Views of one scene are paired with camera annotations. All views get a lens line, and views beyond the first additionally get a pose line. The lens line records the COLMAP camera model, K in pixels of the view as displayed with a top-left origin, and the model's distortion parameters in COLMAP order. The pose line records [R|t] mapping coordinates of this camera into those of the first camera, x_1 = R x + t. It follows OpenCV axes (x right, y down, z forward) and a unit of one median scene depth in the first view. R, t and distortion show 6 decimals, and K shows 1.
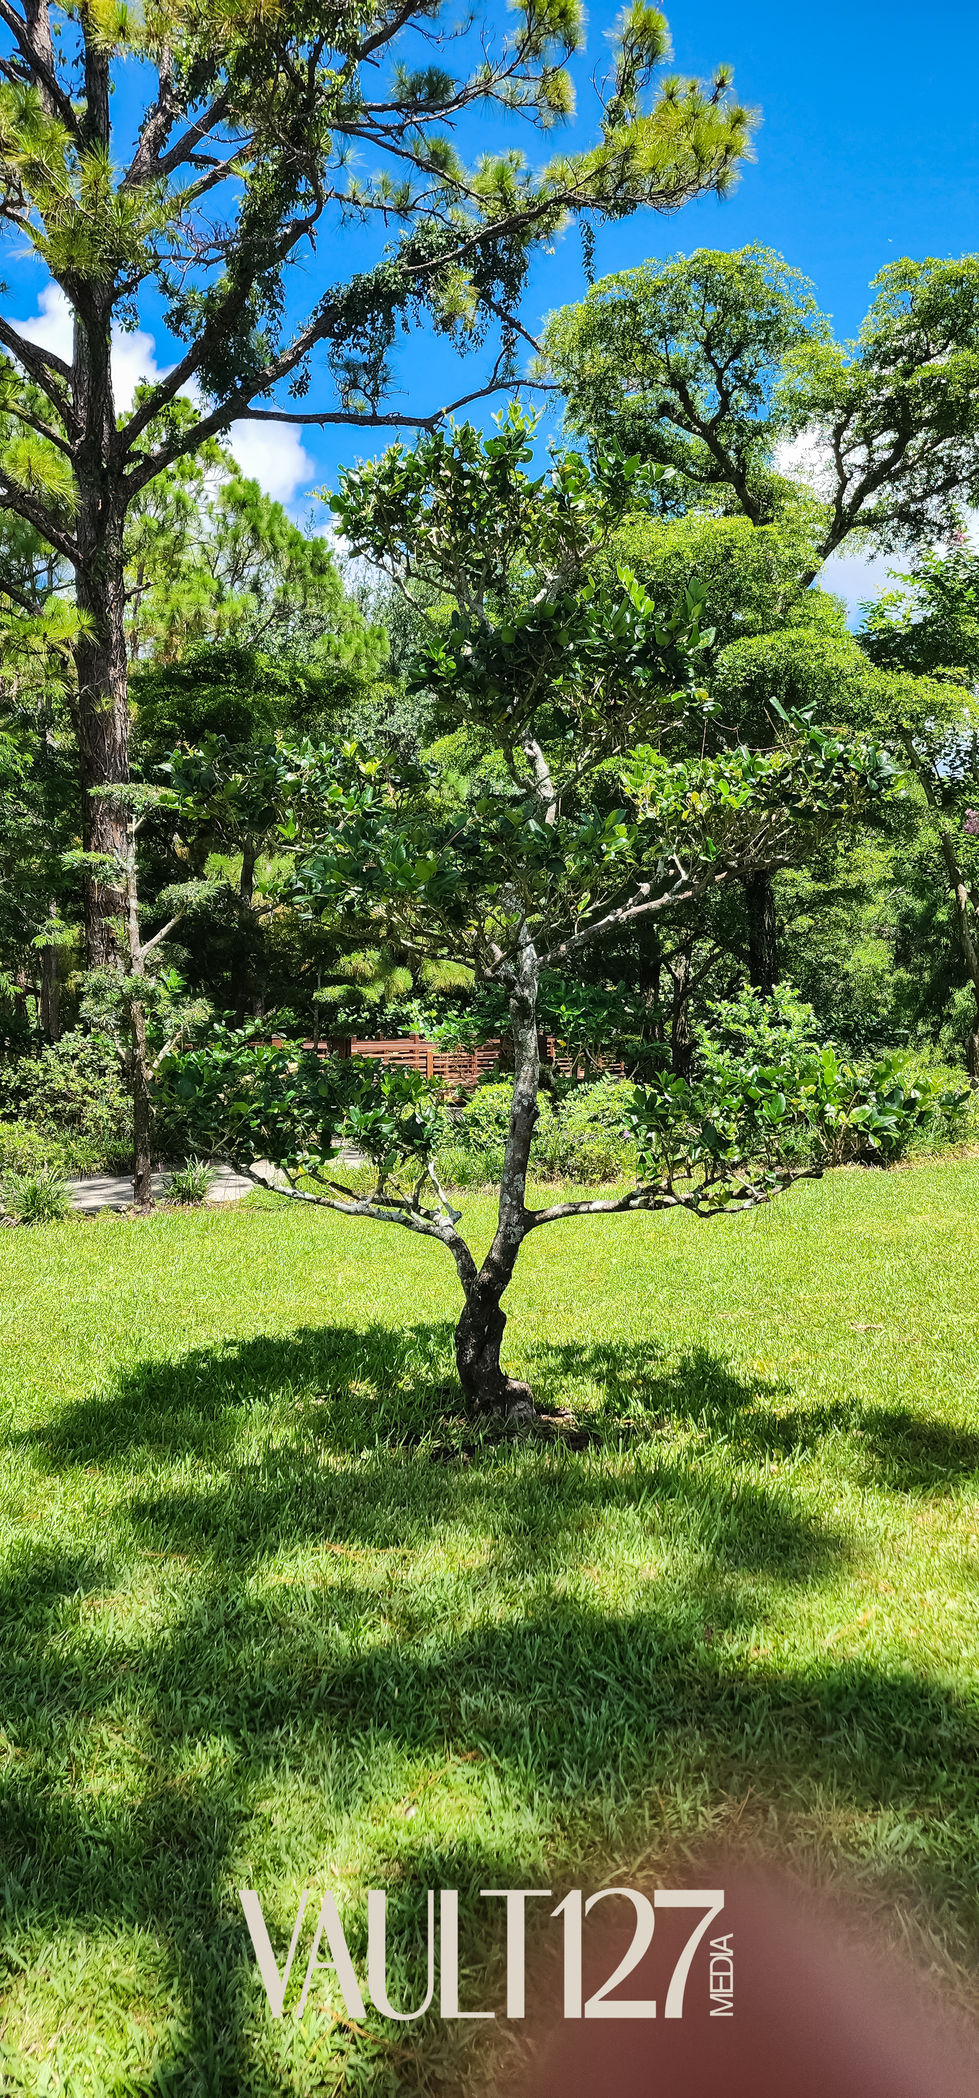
lens RADIAL K [[1447.5, 0, 489.5], [0, 1447.5, 1049.0], [0, 0, 1]] dist [0.080575, -0.065340]
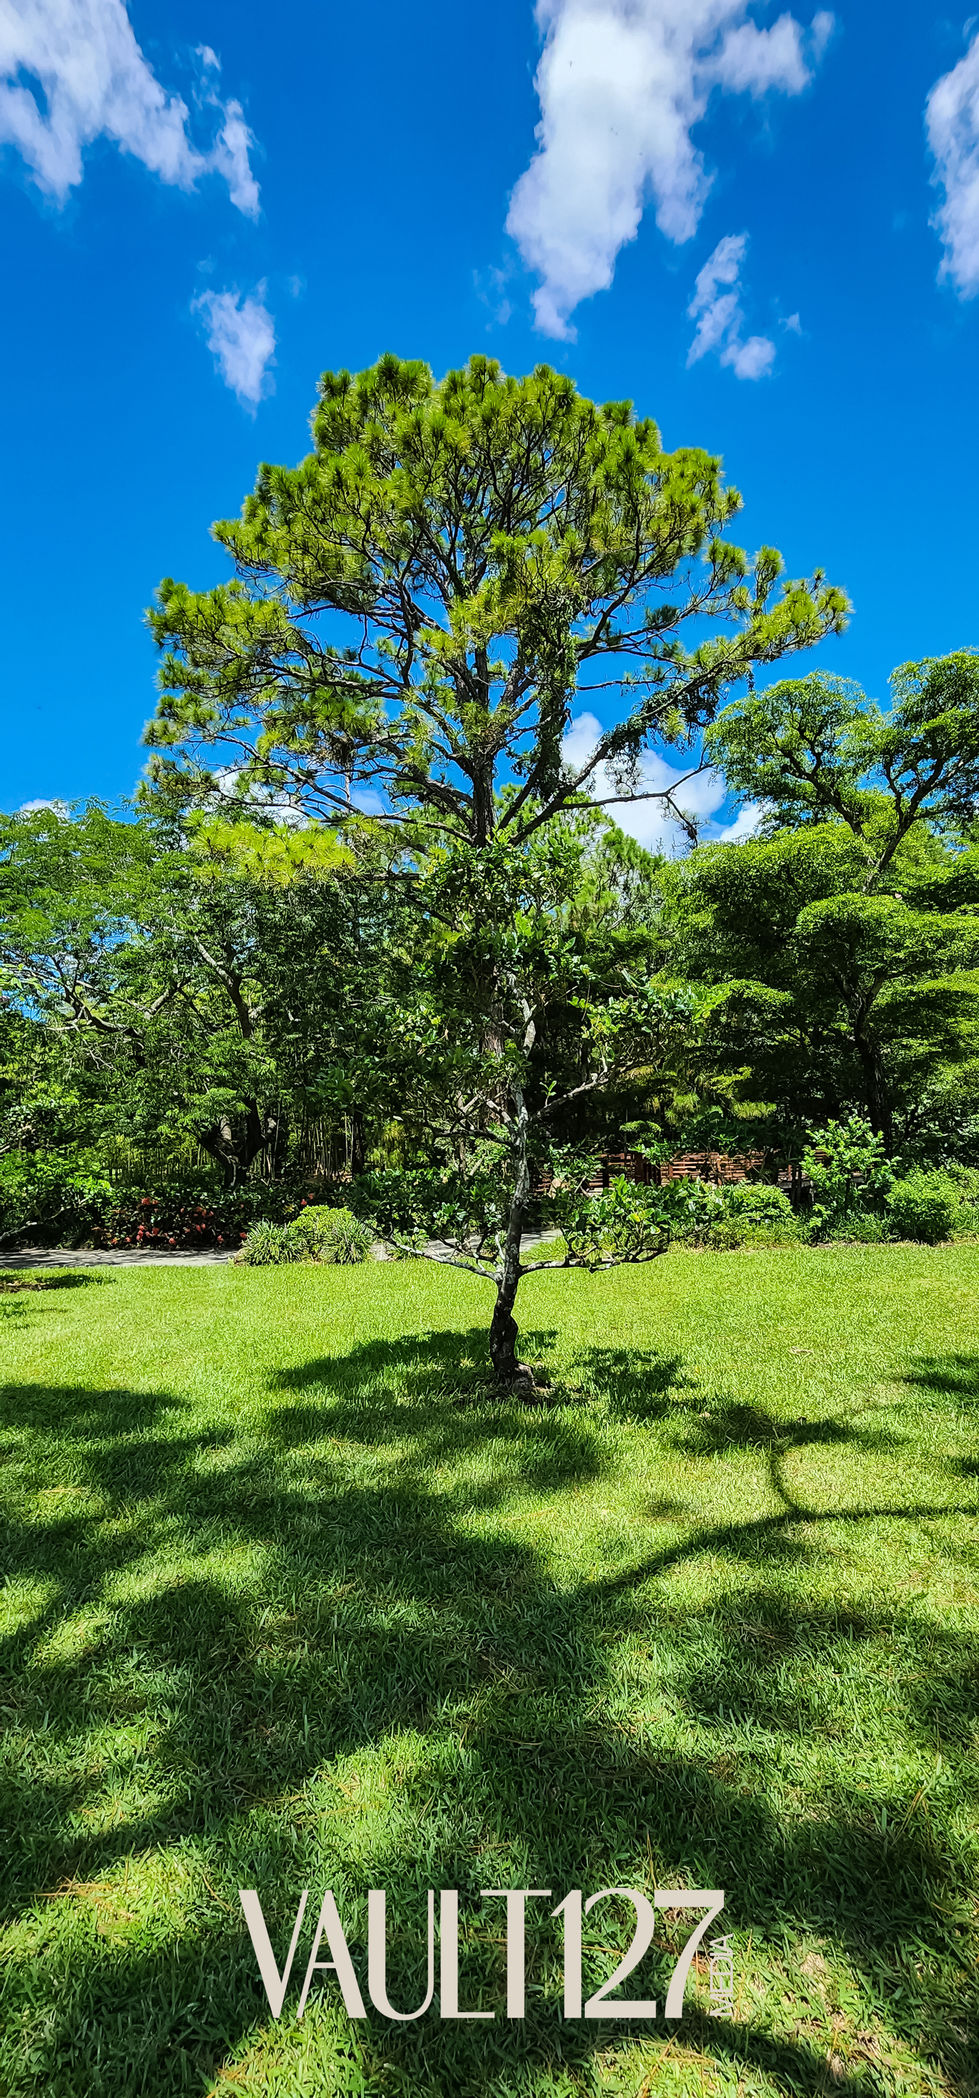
lens RADIAL K [[896.6, 0, 489.5], [0, 896.6, 1049.0], [0, 0, 1]] dist [0.000250, 0.000053]
pose [[0.918087, -0.051766, -0.392984, 0.200661], [0.006321, 0.993222, -0.116065, -0.010482], [0.396329, 0.104073, 0.912191, -0.013905]]
